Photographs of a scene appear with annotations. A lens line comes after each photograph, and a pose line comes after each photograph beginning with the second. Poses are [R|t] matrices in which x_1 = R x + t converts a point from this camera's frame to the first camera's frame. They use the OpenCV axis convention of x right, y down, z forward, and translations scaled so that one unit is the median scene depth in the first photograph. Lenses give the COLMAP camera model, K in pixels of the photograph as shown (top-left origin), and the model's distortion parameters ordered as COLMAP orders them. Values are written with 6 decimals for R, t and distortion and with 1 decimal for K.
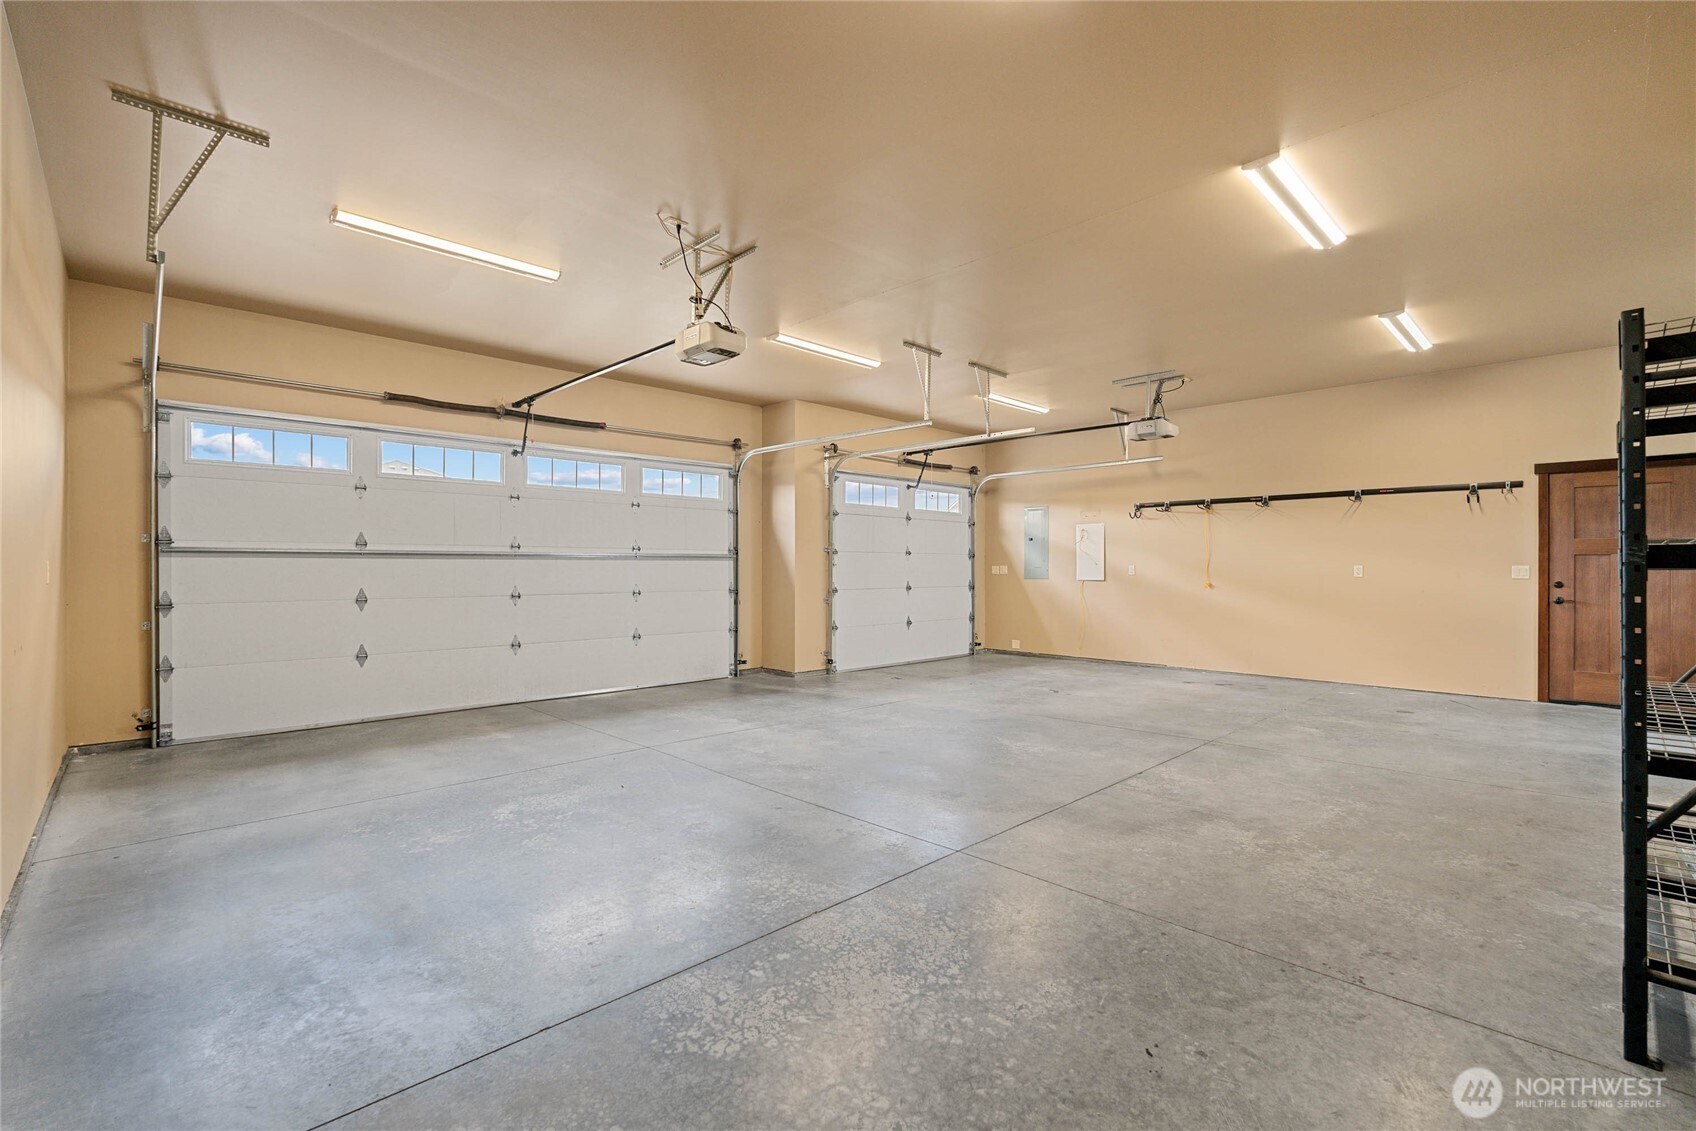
lens RADIAL K [[745.4, 0, 845.7], [0, 745.4, 570.5], [0, 0, 1]] dist [-0.011748, 0.001349]
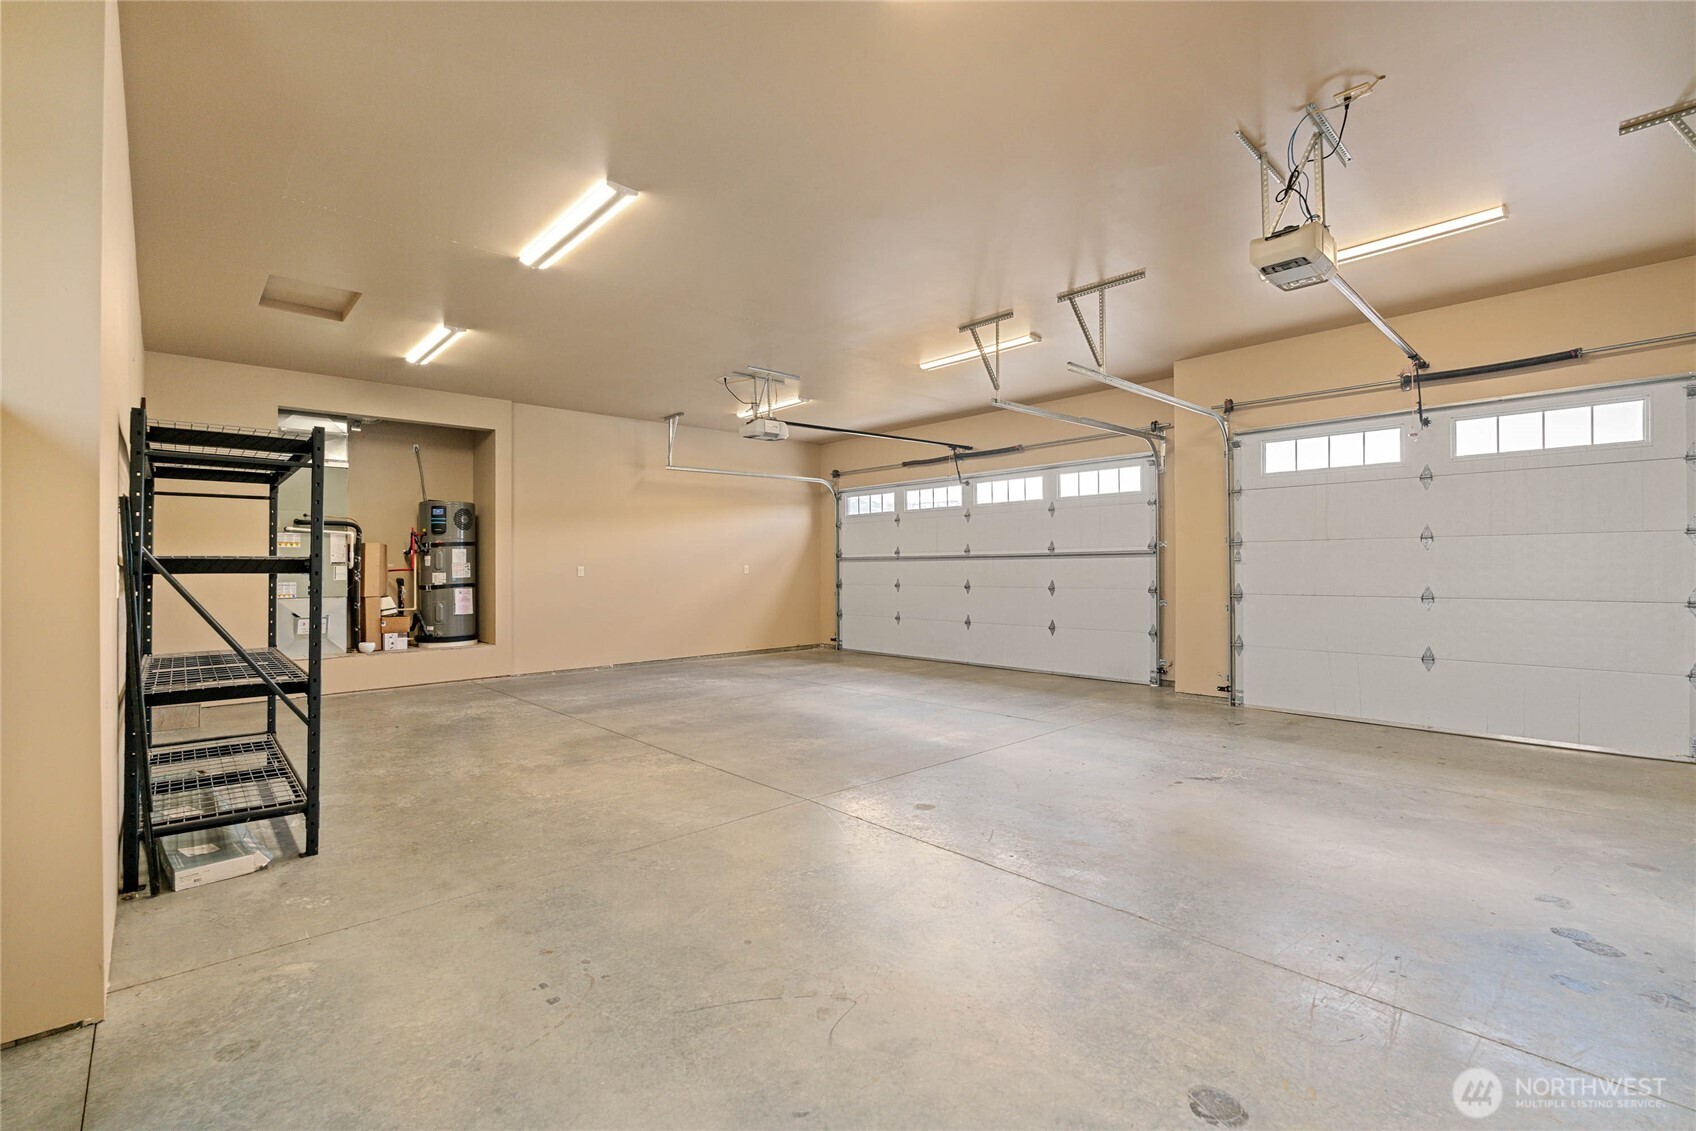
lens RADIAL K [[745.4, 0, 840.6], [0, 745.4, 562.1], [0, 0, 1]] dist [-0.011748, 0.001349]
pose [[-0.023396, -0.006094, -0.999708, 0.893631], [0.005041, 0.999968, -0.006213, -0.003688], [0.999714, -0.005185, -0.023364, 0.755687]]
